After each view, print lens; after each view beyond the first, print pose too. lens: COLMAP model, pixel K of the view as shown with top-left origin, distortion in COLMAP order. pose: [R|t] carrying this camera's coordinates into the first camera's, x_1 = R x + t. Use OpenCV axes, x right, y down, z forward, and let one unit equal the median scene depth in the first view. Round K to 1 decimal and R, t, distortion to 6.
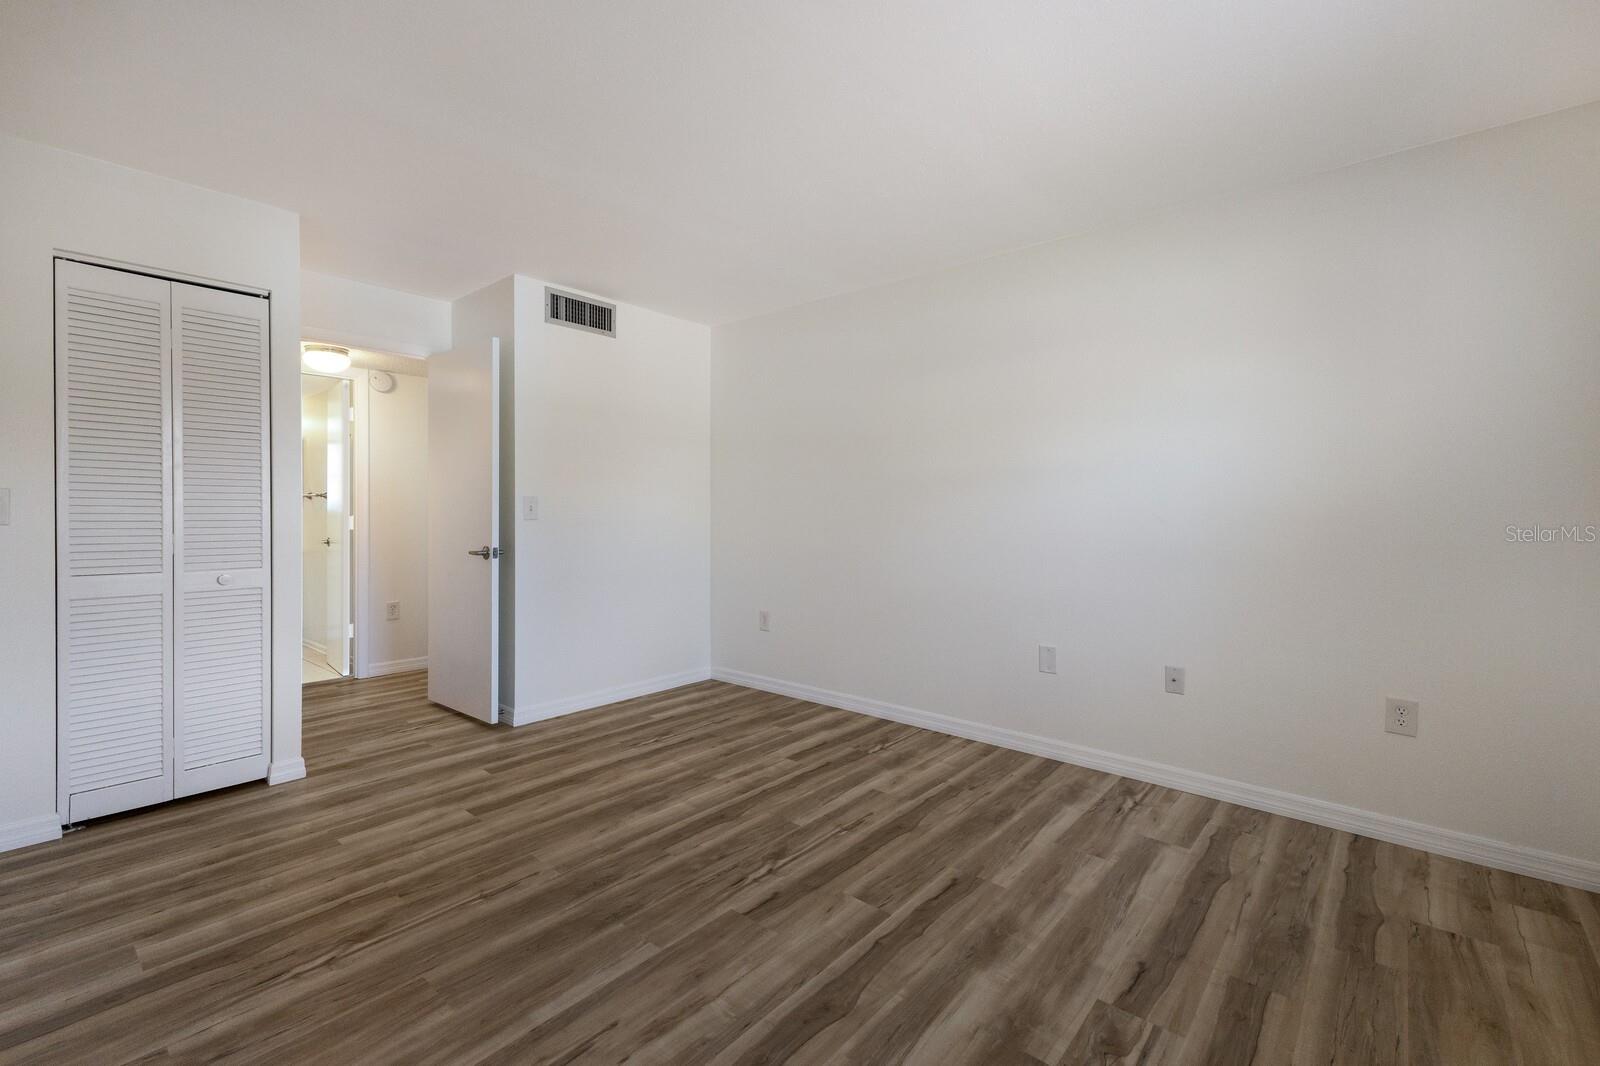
lens RADIAL K [[674.0, 0, 789.9], [0, 674.0, 535.1], [0, 0, 1]] dist [0.011400, 0.000096]
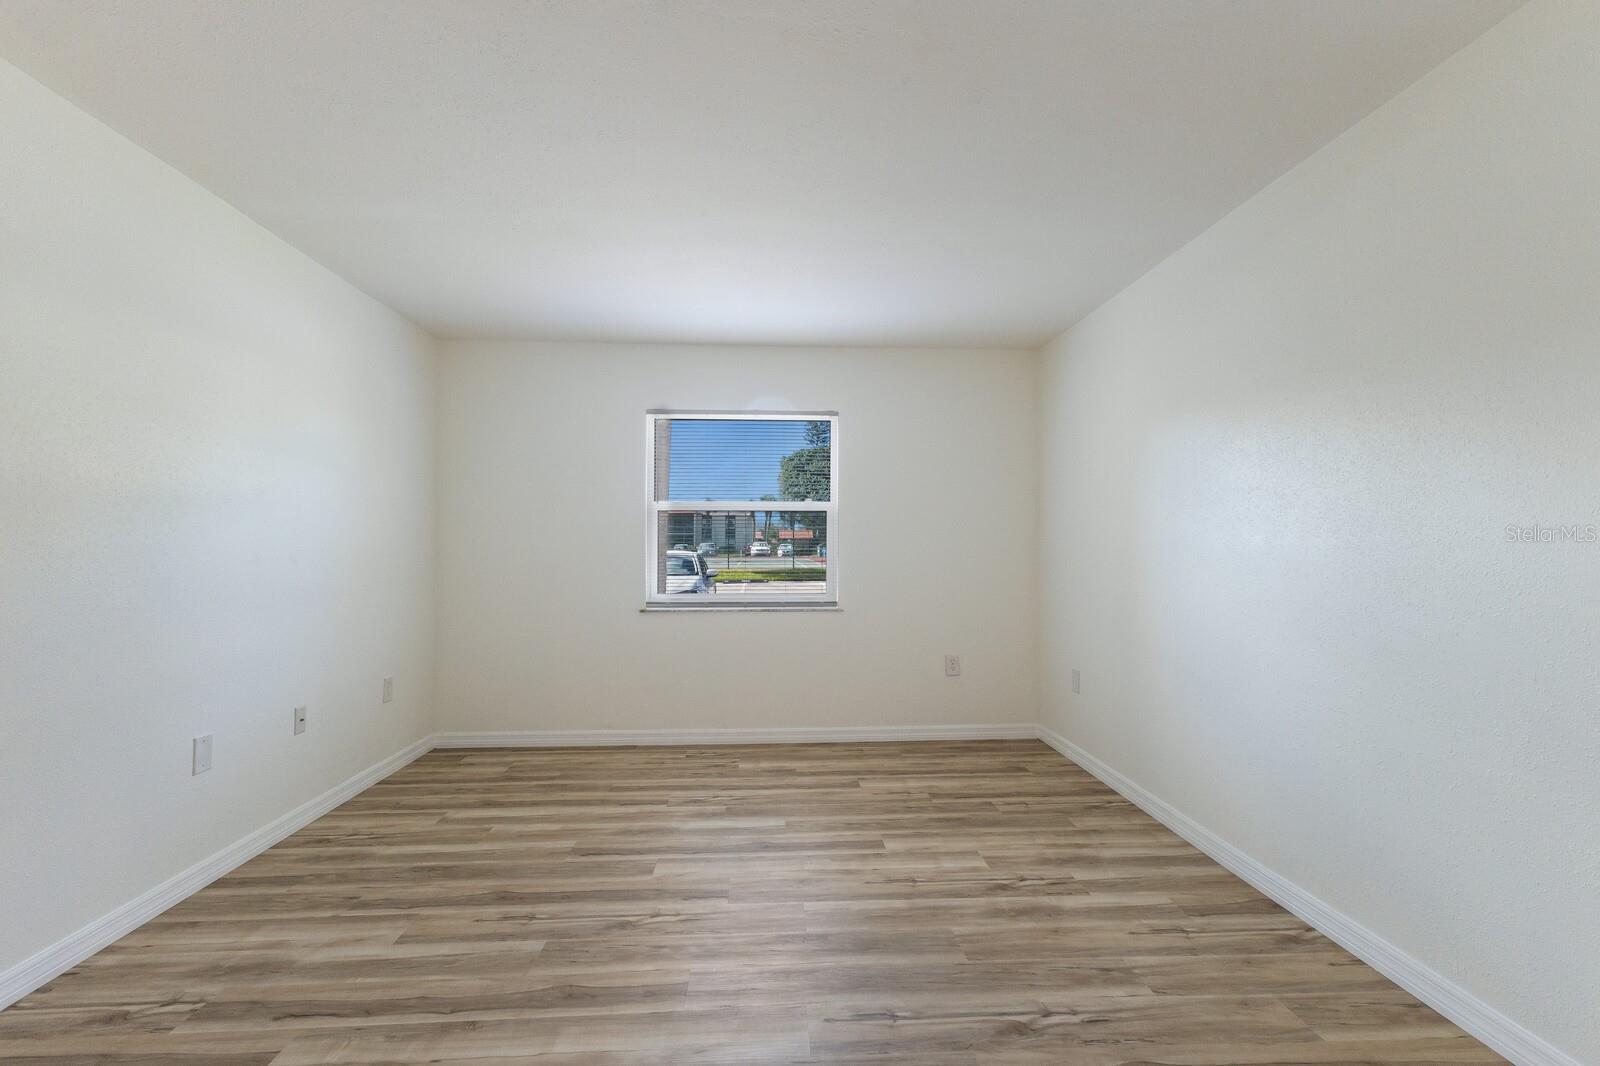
lens RADIAL K [[739.7, 0, 815.2], [0, 739.7, 538.7], [0, 0, 1]] dist [0.012914, -0.001621]
pose [[-0.708803, 0.005299, 0.705386, -0.875954], [0.023555, 0.999592, 0.016160, -0.061380], [-0.705013, 0.028069, -0.708639, 1.442154]]
